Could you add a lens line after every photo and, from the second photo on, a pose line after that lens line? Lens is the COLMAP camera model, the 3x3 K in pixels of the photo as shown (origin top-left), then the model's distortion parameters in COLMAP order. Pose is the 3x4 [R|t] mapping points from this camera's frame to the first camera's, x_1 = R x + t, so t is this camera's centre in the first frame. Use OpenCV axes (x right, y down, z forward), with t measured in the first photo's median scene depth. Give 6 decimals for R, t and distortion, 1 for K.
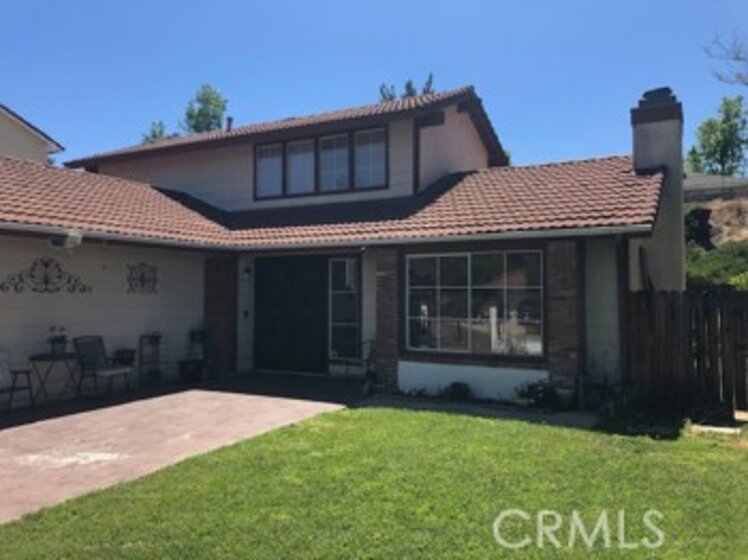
lens RADIAL K [[592.5, 0, 374.0], [0, 592.5, 280.0], [0, 0, 1]] dist [0.002315, 0.000750]
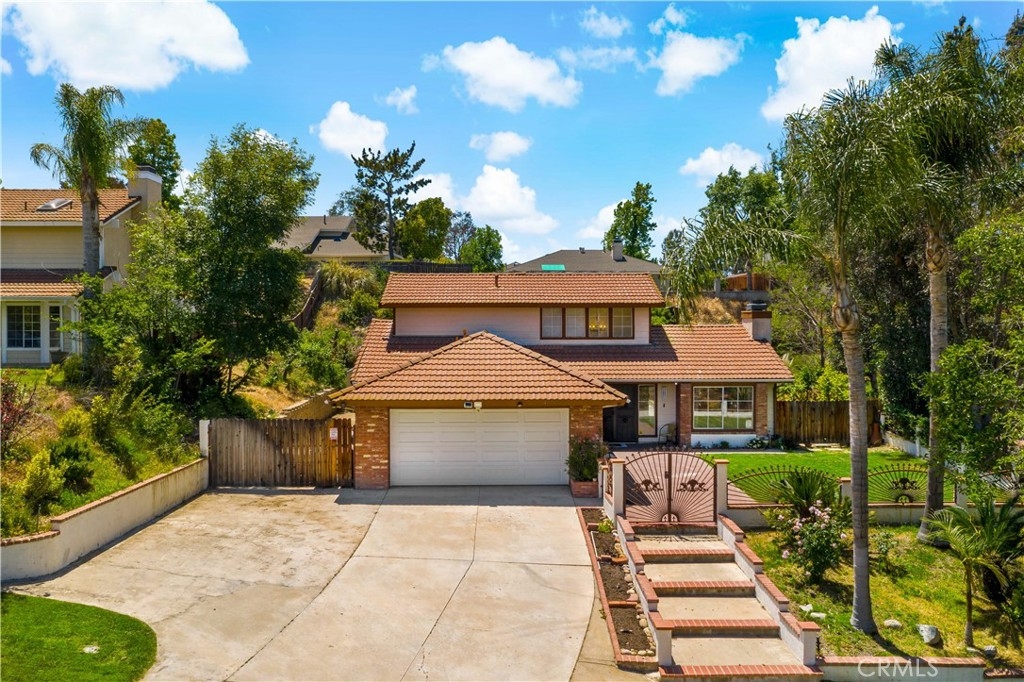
lens RADIAL K [[833.3, 0, 512.0], [0, 833.3, 341.0], [0, 0, 1]] dist [-0.007617, 0.001939]
pose [[0.861417, -0.013072, 0.507730, -1.854925], [-0.011806, 0.998883, 0.045747, -0.304180], [-0.507761, -0.045402, 0.860301, -1.171855]]
